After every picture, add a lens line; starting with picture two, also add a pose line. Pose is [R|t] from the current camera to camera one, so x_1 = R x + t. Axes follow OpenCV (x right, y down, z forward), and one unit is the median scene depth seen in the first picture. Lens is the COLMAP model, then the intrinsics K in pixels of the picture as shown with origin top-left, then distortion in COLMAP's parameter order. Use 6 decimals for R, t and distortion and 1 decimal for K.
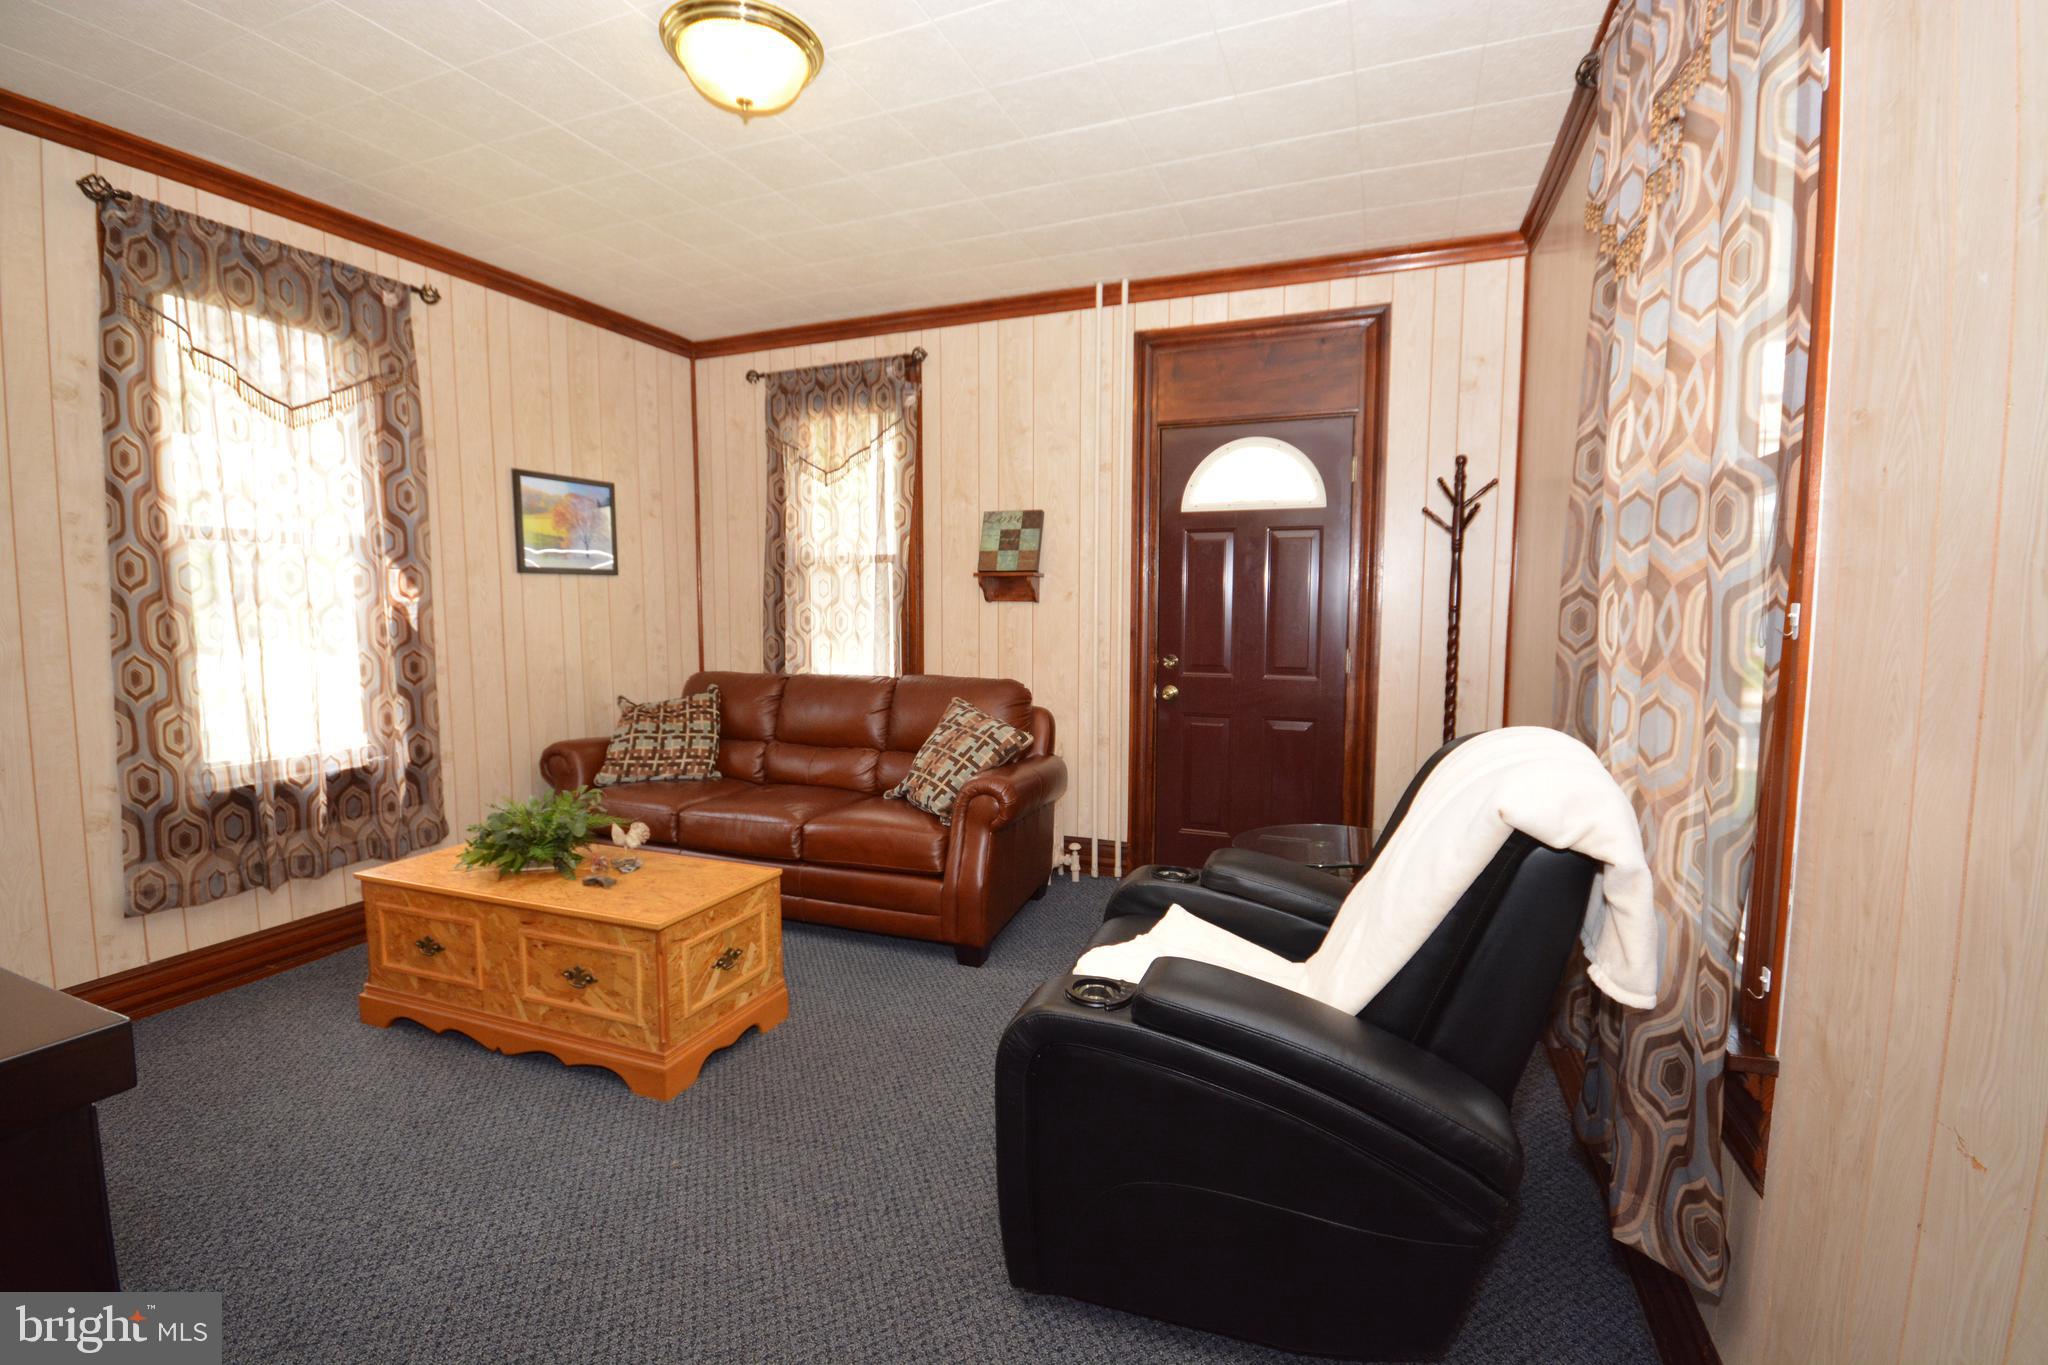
lens RADIAL K [[899.2, 0, 1036.2], [0, 899.2, 679.5], [0, 0, 1]] dist [-0.004320, -0.003098]
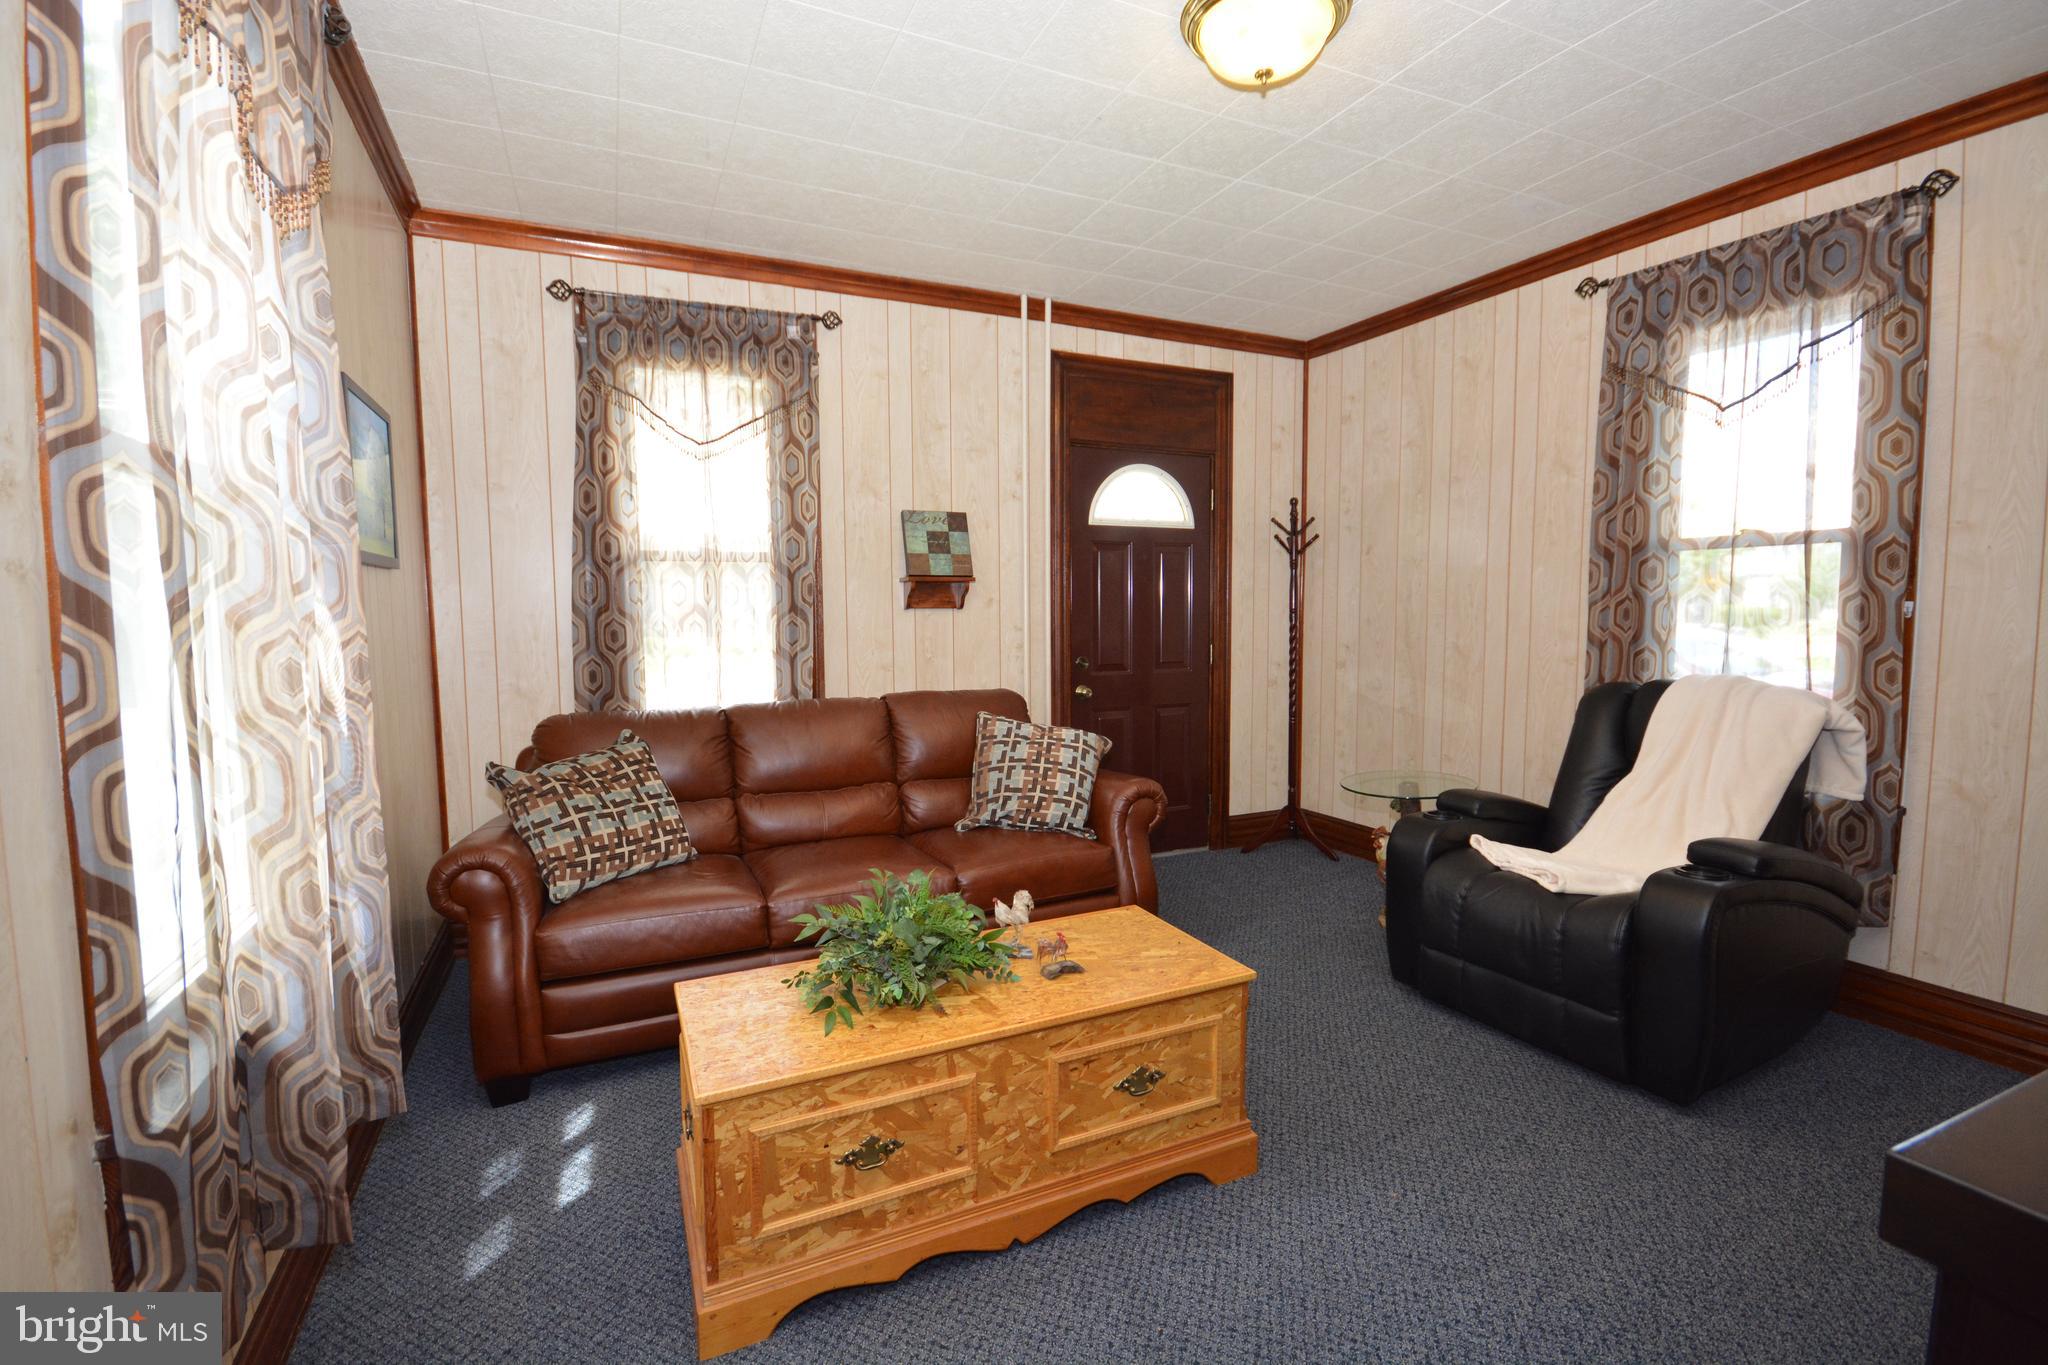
lens RADIAL K [[899.2, 0, 1034.6], [0, 899.2, 674.5], [0, 0, 1]] dist [-0.004320, -0.003098]
pose [[0.688665, -0.057294, 0.722813, -0.652697], [0.069012, 0.997527, 0.013317, -0.024641], [-0.721788, 0.040712, 0.690915, 0.294077]]
